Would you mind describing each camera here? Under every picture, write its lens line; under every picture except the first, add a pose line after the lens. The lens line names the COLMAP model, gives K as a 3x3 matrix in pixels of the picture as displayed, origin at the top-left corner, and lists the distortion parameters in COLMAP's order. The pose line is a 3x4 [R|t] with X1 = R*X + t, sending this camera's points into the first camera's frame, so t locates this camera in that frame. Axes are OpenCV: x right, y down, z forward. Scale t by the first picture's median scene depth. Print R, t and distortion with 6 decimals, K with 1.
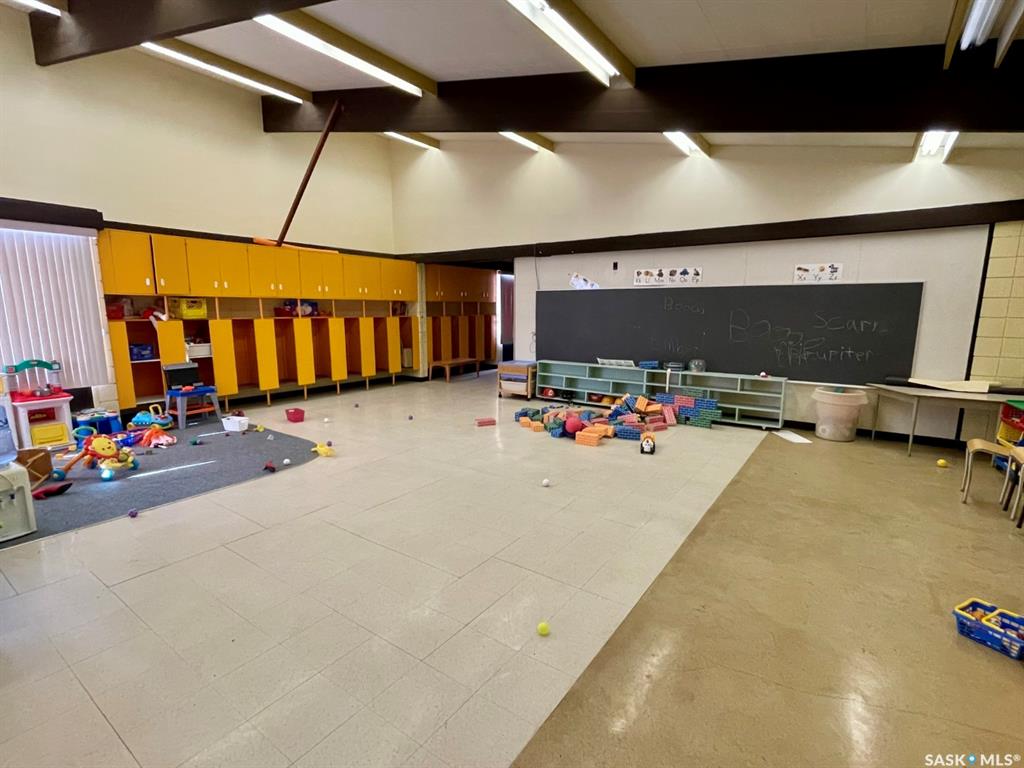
lens RADIAL K [[474.4, 0, 511.8], [0, 474.4, 388.4], [0, 0, 1]] dist [0.003605, 0.000180]
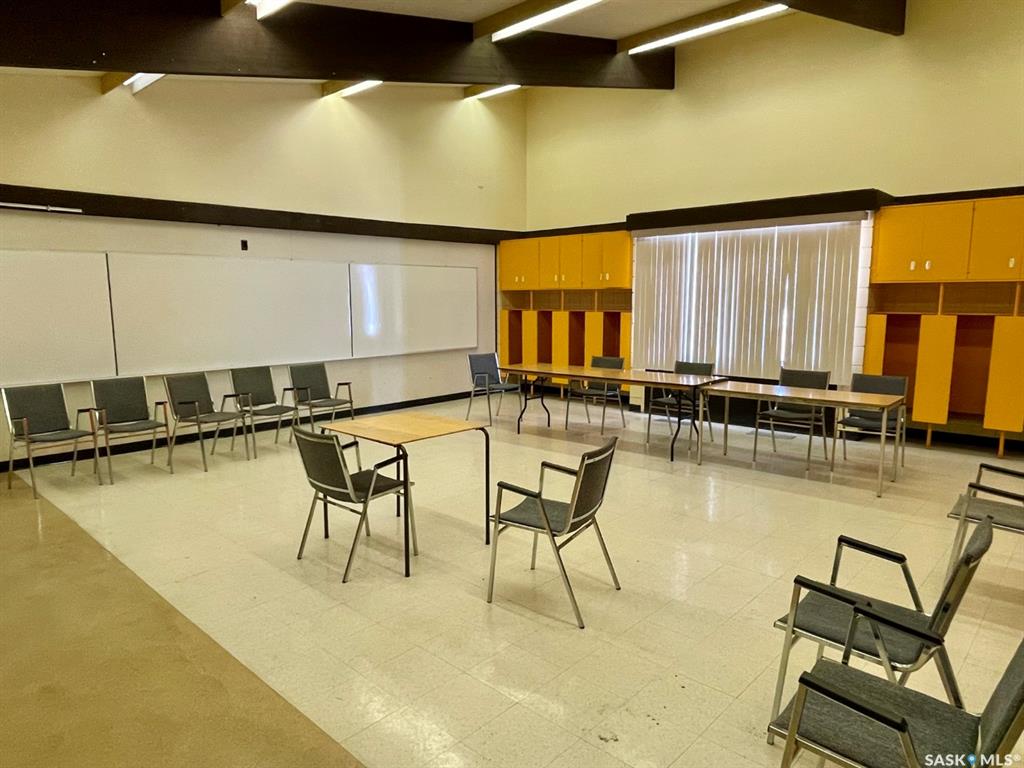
lens RADIAL K [[635.3, 0, 511.5], [0, 635.3, 383.7], [0, 0, 1]] dist [-0.030179, 0.000148]
pose [[-0.125172, 0.126618, -0.984022, 0.496817], [-0.157267, 0.976751, 0.145688, -0.107799], [0.979591, 0.172991, -0.102349, 0.656210]]
